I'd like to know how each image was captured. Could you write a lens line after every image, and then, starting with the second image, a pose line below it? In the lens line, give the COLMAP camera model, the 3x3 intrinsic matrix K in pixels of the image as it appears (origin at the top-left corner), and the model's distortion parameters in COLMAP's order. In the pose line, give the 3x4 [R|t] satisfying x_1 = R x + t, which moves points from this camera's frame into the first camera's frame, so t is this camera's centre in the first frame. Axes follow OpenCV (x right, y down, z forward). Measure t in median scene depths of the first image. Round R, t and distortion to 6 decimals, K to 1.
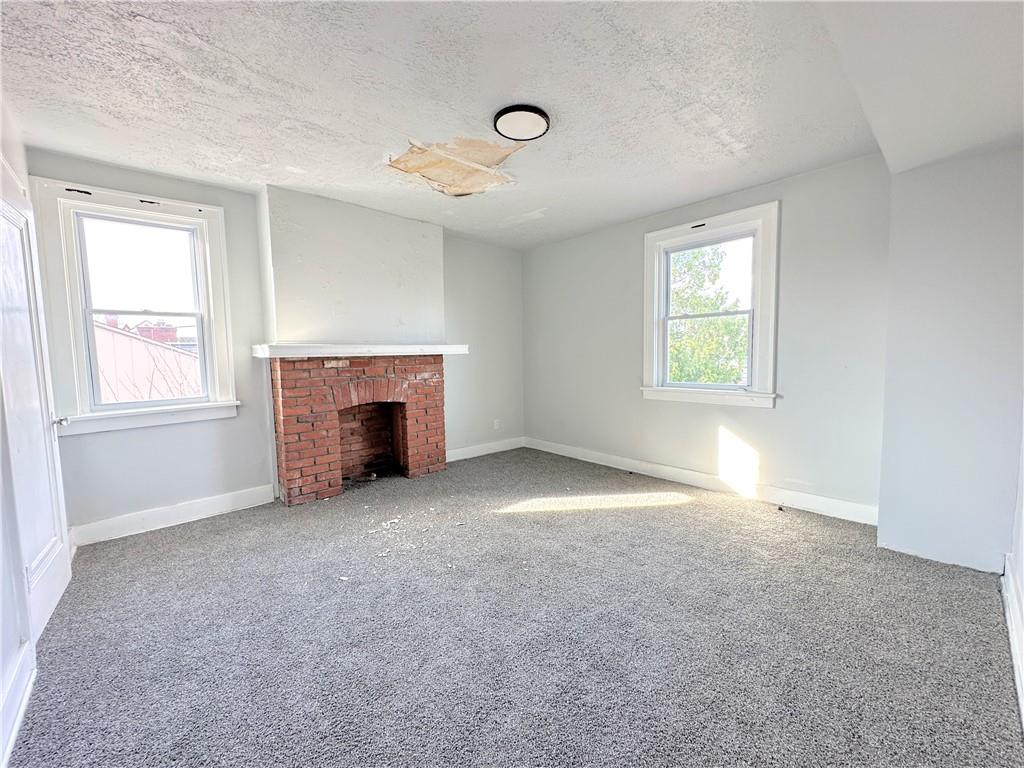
lens RADIAL K [[408.7, 0, 512.6], [0, 408.7, 386.5], [0, 0, 1]] dist [0.001256, 0.000090]
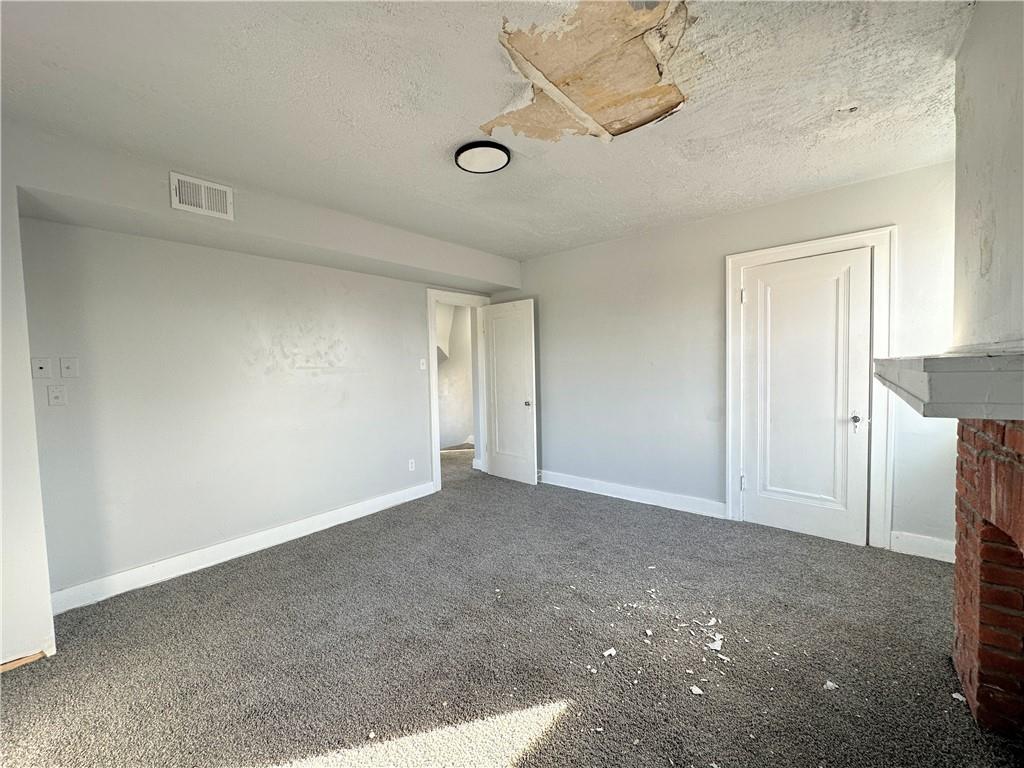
lens RADIAL K [[408.7, 0, 512.6], [0, 408.7, 386.5], [0, 0, 1]] dist [0.001256, 0.000090]
pose [[-0.989452, 0.052525, -0.135004, 0.098053], [0.034551, 0.990622, 0.132190, -0.186335], [0.140681, 0.126131, -0.981988, 1.789852]]
